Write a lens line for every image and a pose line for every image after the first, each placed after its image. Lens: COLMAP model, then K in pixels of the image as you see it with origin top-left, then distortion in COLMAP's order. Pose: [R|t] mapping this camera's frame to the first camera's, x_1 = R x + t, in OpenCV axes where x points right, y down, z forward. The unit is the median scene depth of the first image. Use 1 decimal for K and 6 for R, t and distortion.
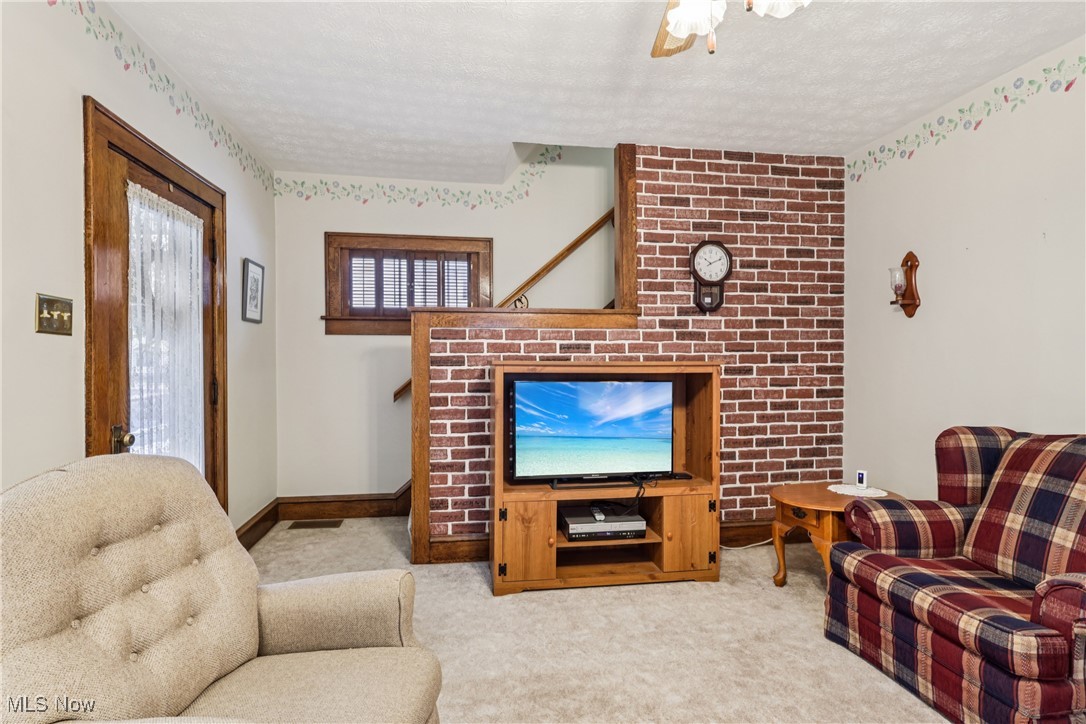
lens RADIAL K [[545.8, 0, 543.0], [0, 545.8, 356.2], [0, 0, 1]] dist [0.001714, -0.000323]
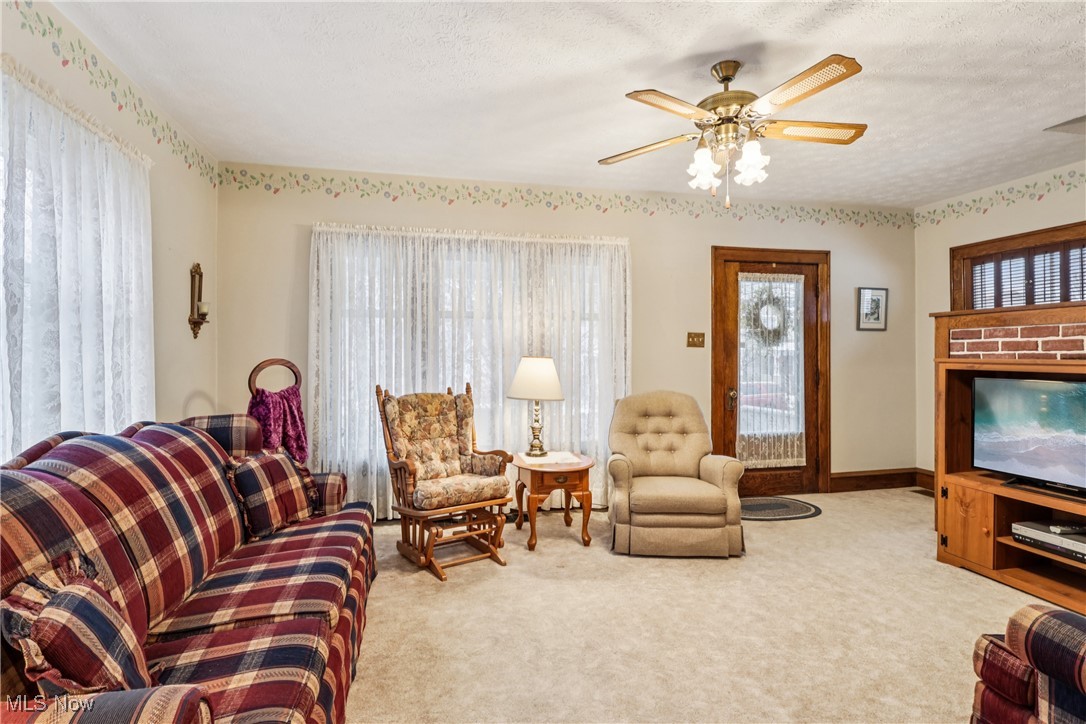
lens RADIAL K [[545.8, 0, 543.0], [0, 545.8, 356.2], [0, 0, 1]] dist [0.001714, -0.000323]
pose [[0.068396, -0.002134, -0.997656, 0.960330], [0.002568, 0.999995, -0.001963, 0.003381], [0.997655, -0.002428, 0.068401, 0.076872]]
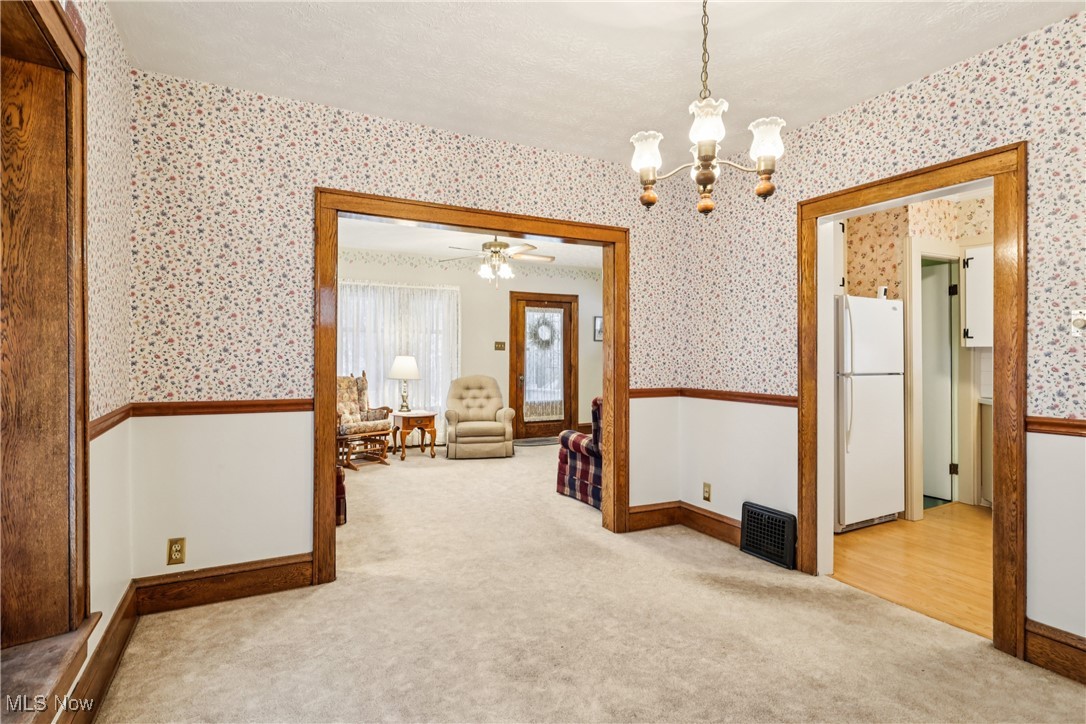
lens RADIAL K [[545.8, 0, 543.0], [0, 545.8, 356.2], [0, 0, 1]] dist [0.001714, -0.000323]
pose [[0.328938, 0.001280, -0.944351, 1.989452], [-0.001981, 0.999998, 0.000666, 0.002231], [0.944350, 0.001652, 0.328939, -0.052955]]
